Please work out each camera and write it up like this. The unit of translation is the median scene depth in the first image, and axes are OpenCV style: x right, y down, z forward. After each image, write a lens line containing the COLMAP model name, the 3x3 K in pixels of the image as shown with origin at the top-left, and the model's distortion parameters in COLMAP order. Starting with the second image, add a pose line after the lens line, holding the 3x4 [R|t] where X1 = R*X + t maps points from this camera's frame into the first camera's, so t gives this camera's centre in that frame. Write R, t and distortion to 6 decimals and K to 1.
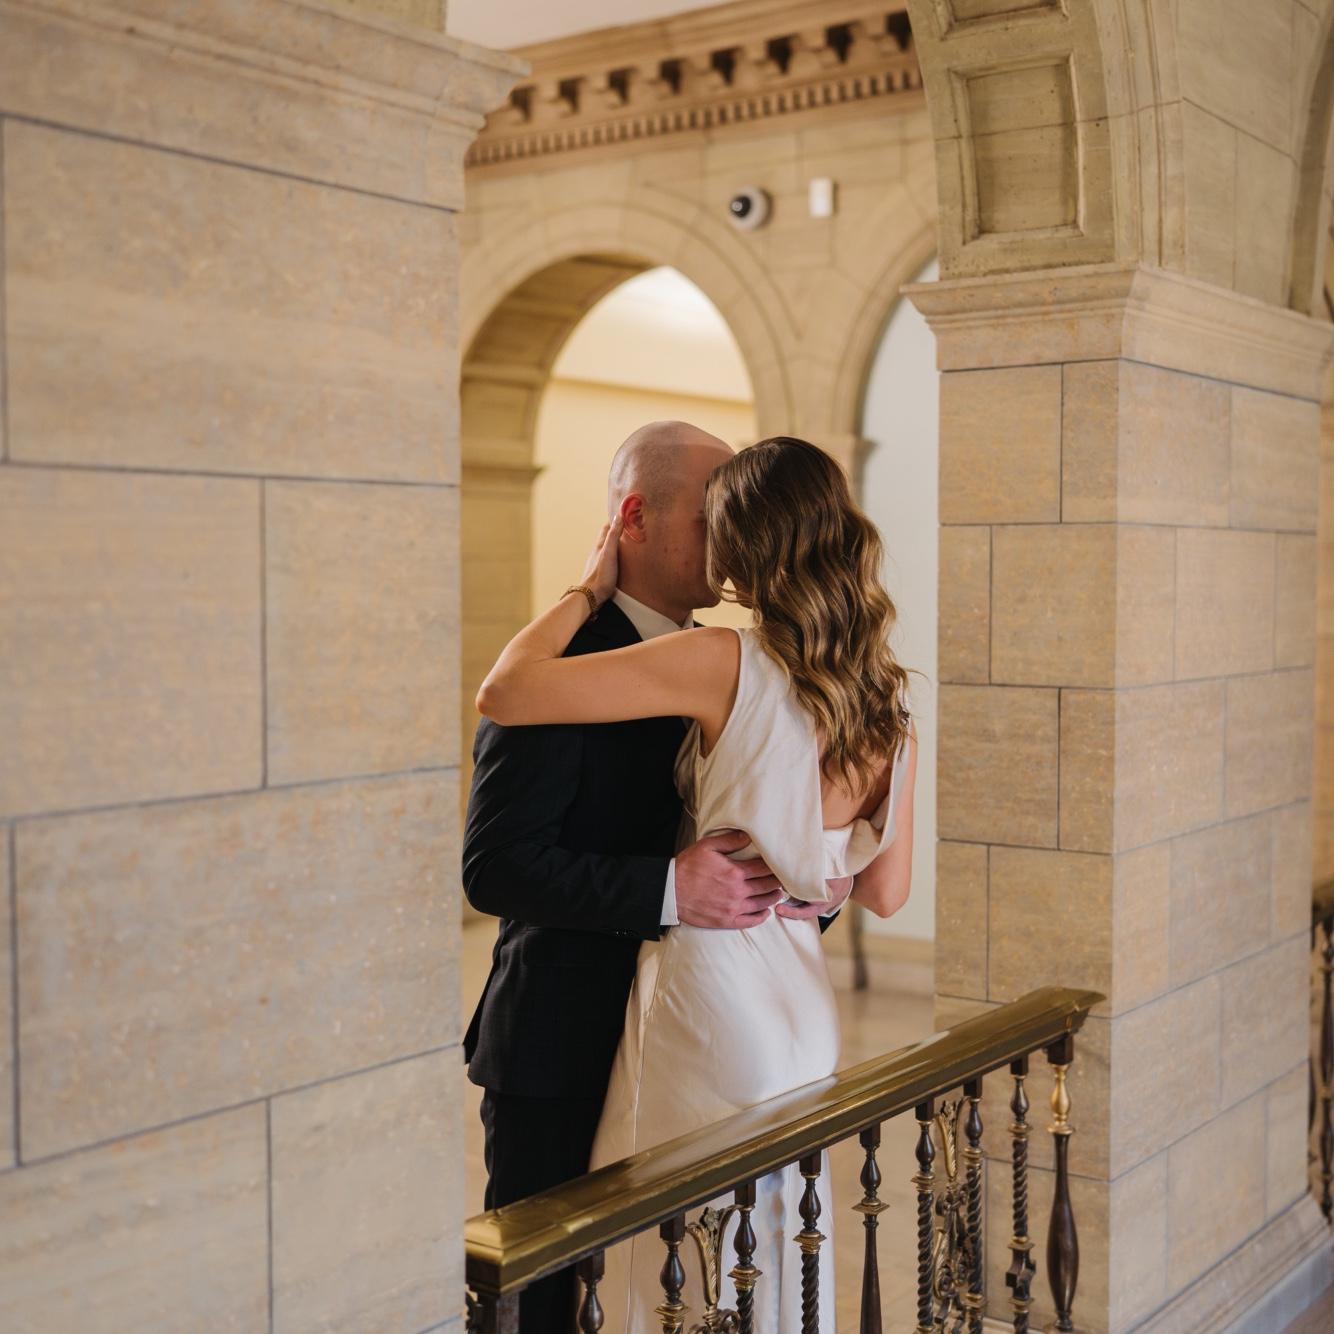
lens RADIAL K [[1912.0, 0, 664.1], [0, 1912.0, 603.0], [0, 0, 1]] dist [-0.002910, 0.000434]
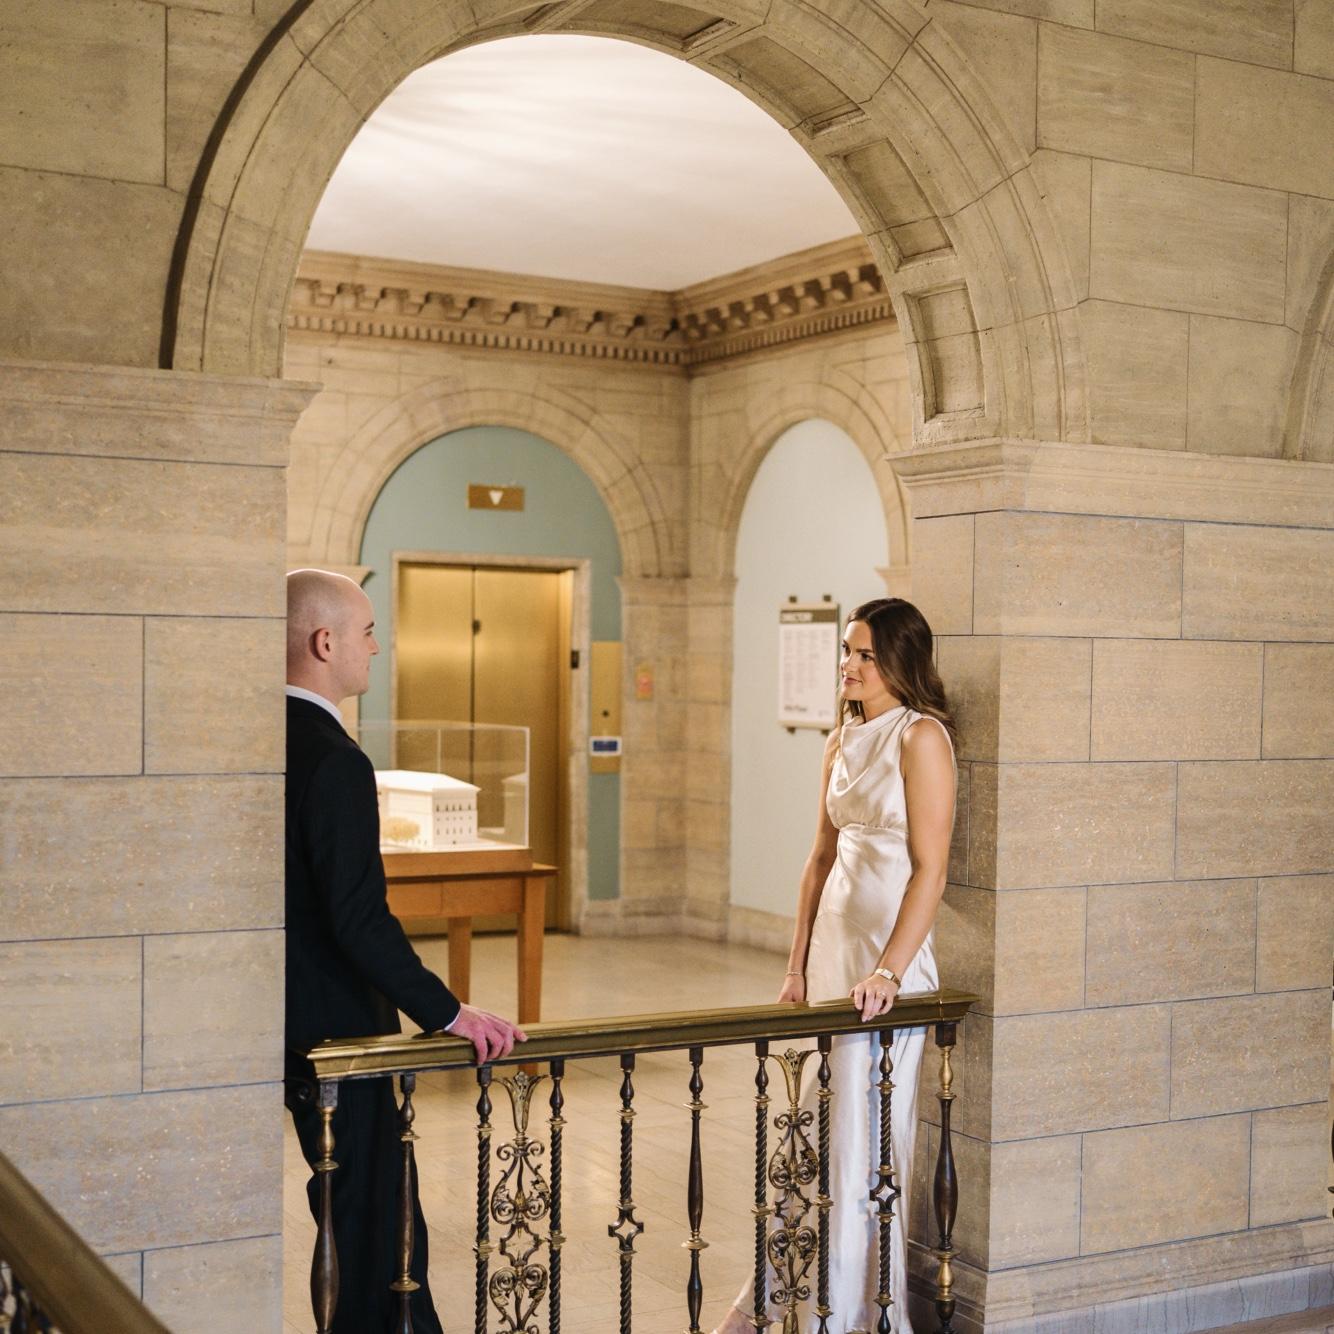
lens RADIAL K [[1982.6, 0, 643.6], [0, 1982.6, 644.4], [0, 0, 1]] dist [-0.020556, 0.074551]
pose [[0.913007, 0.009900, -0.407824, 1.011427], [-0.020607, 0.999548, -0.021869, -0.002249], [0.407423, 0.028370, 0.912799, -0.597446]]
